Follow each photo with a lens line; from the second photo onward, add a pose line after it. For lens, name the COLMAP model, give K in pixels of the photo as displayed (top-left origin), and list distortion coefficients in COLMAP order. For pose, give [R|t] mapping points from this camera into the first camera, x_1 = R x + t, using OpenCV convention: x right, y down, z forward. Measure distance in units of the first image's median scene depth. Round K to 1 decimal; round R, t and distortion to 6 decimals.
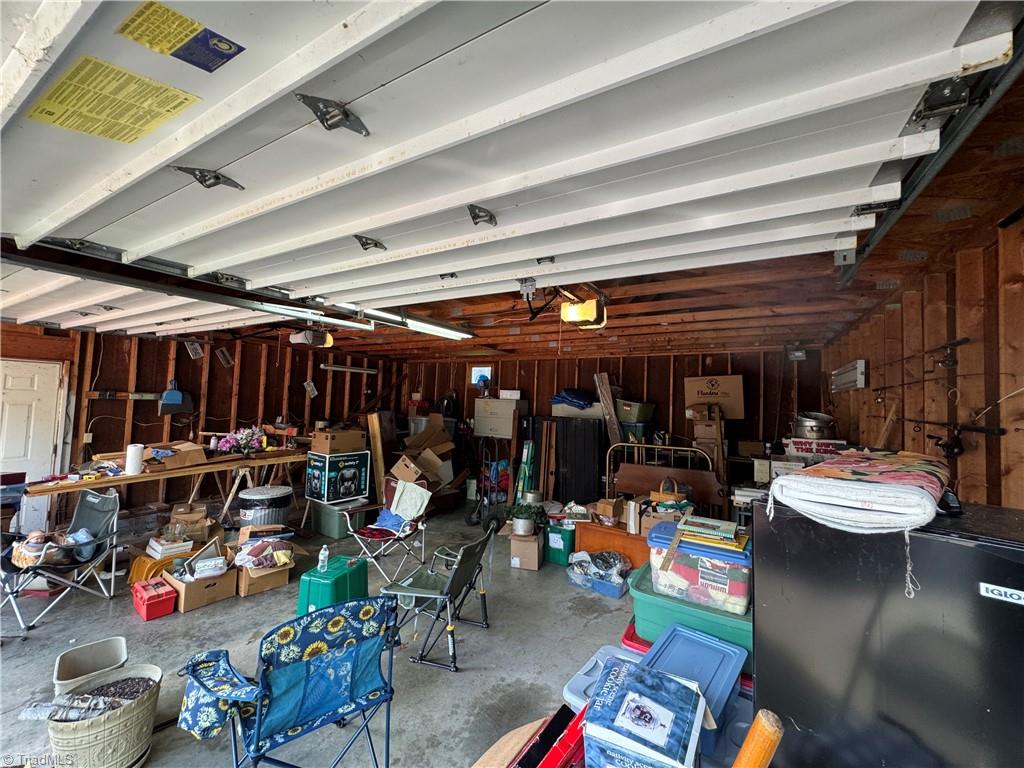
lens RADIAL K [[408.8, 0, 512.9], [0, 408.8, 382.1], [0, 0, 1]] dist [-0.003047, 0.000303]
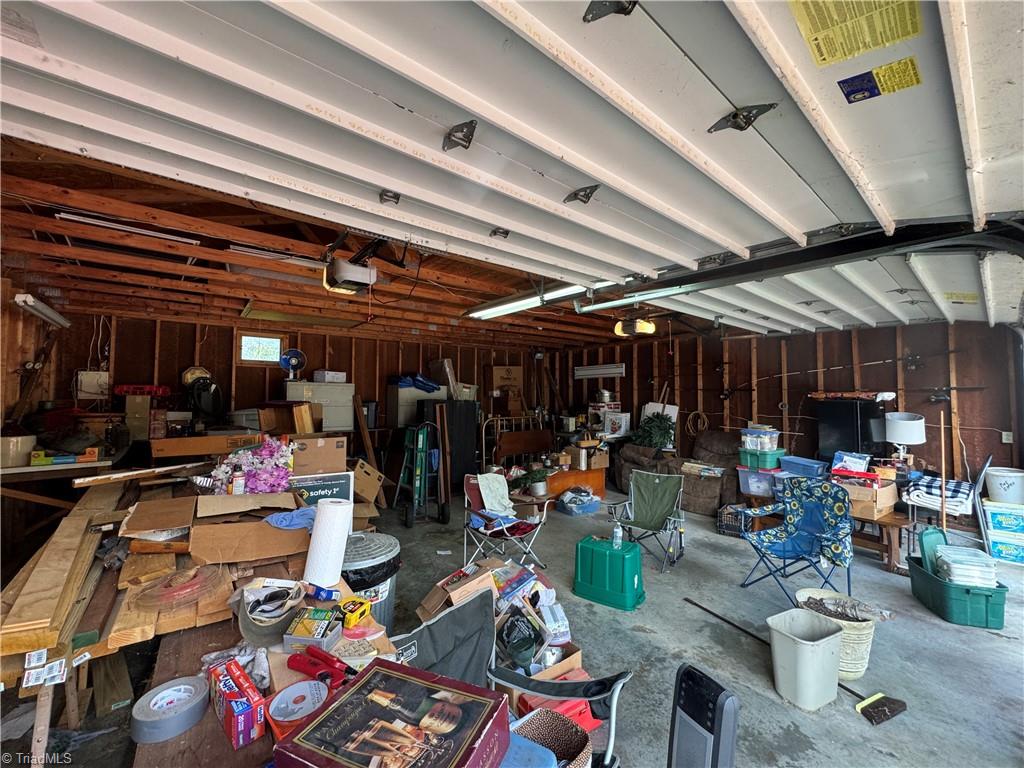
lens RADIAL K [[408.8, 0, 512.9], [0, 408.8, 382.1], [0, 0, 1]] dist [-0.003047, 0.000303]
pose [[0.347526, 0.000334, 0.937670, -0.771352], [-0.037176, 0.999219, 0.013422, 0.019860], [-0.936933, -0.039523, 0.347267, 0.456534]]
